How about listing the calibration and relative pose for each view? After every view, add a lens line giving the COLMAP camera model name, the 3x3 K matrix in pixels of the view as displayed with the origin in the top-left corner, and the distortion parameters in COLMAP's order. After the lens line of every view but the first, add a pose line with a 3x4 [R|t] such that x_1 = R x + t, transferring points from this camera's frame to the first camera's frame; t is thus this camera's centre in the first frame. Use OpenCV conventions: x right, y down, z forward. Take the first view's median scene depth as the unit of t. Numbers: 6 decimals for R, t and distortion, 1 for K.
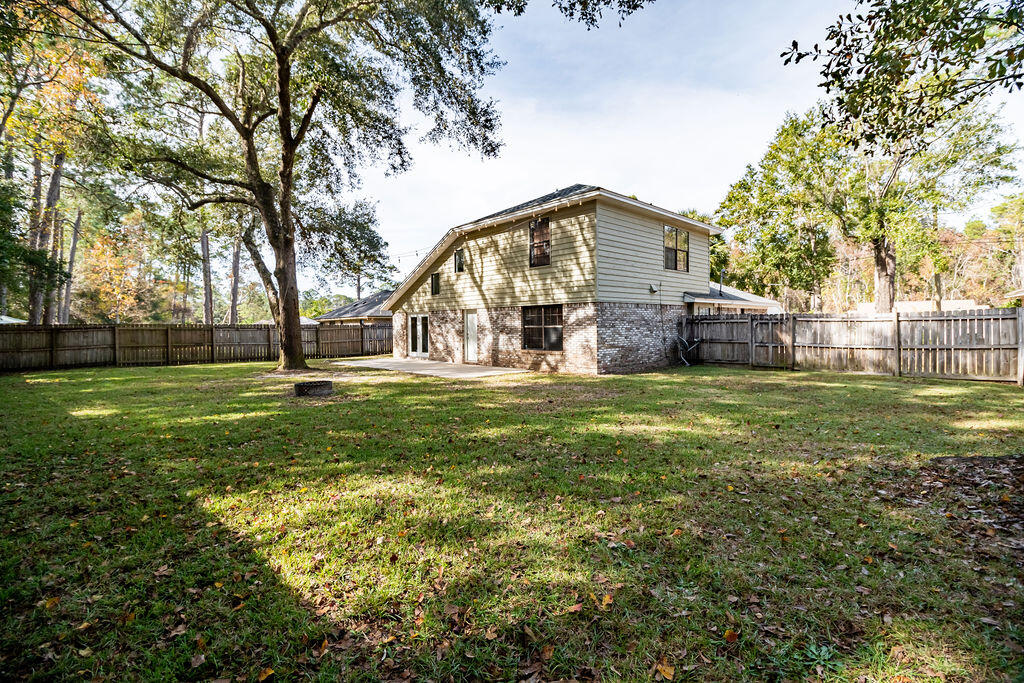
lens RADIAL K [[453.0, 0, 519.0], [0, 453.0, 337.5], [0, 0, 1]] dist [0.000847, -0.012276]
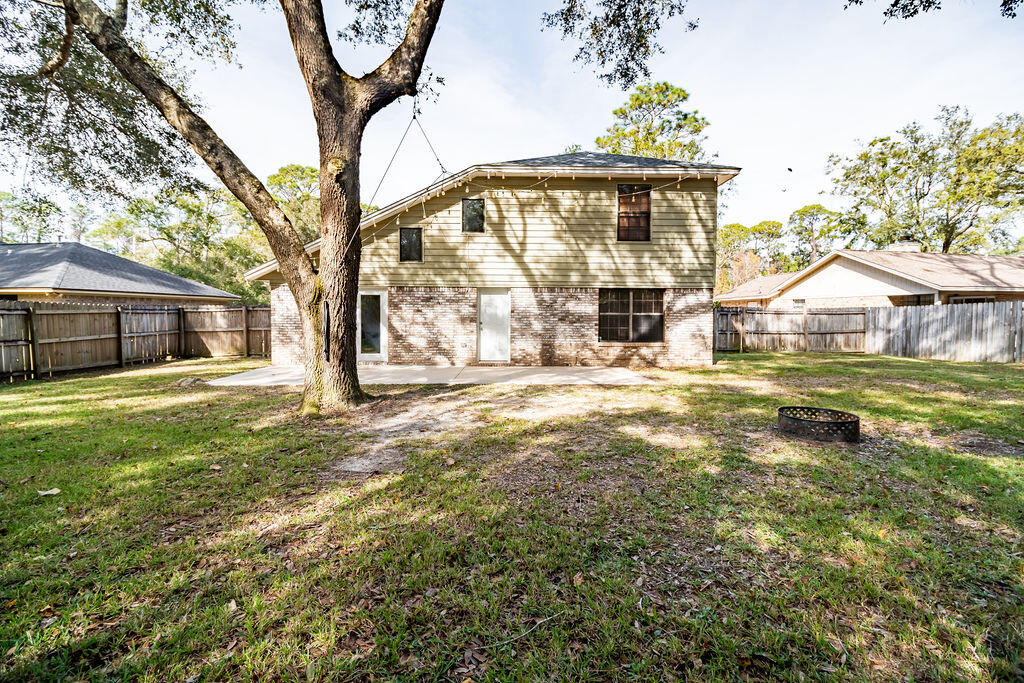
lens RADIAL K [[454.2, 0, 517.4], [0, 454.2, 341.7], [0, 0, 1]] dist [0.001663, -0.011778]
pose [[0.679580, -0.027244, 0.733096, -0.676092], [0.007228, 0.999510, 0.030445, 0.000671], [-0.733566, -0.015391, 0.679444, 0.554841]]
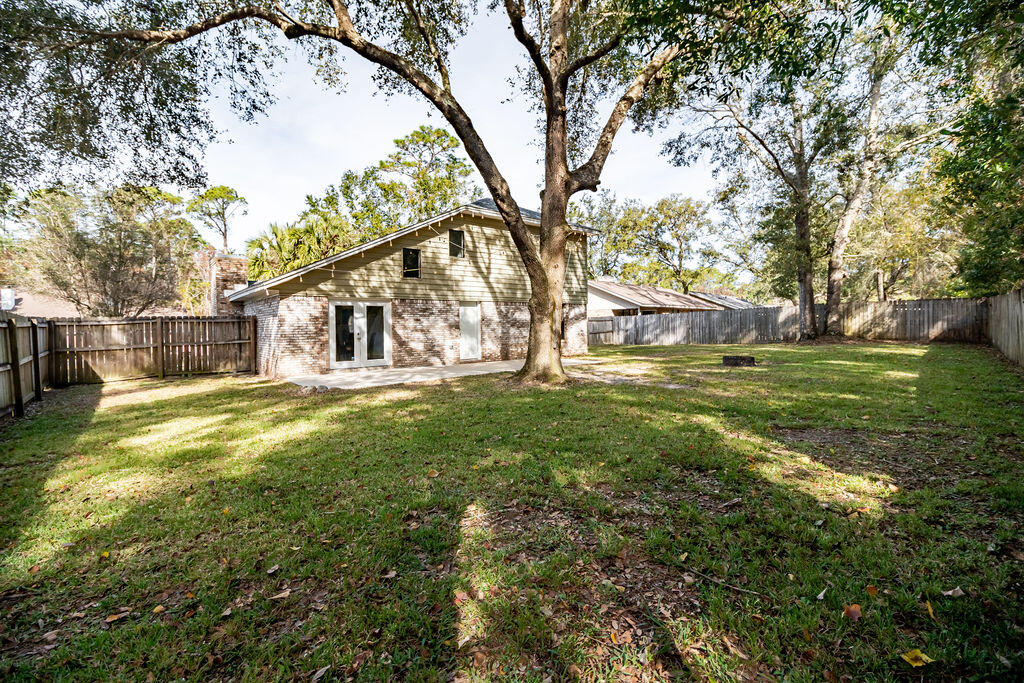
lens RADIAL K [[454.2, 0, 517.4], [0, 454.2, 341.7], [0, 0, 1]] dist [0.001663, -0.011778]
pose [[0.067011, -0.022866, 0.997490, -1.118803], [0.043136, 0.998869, 0.020000, 0.004396], [-0.996819, 0.041688, 0.067922, 0.955238]]
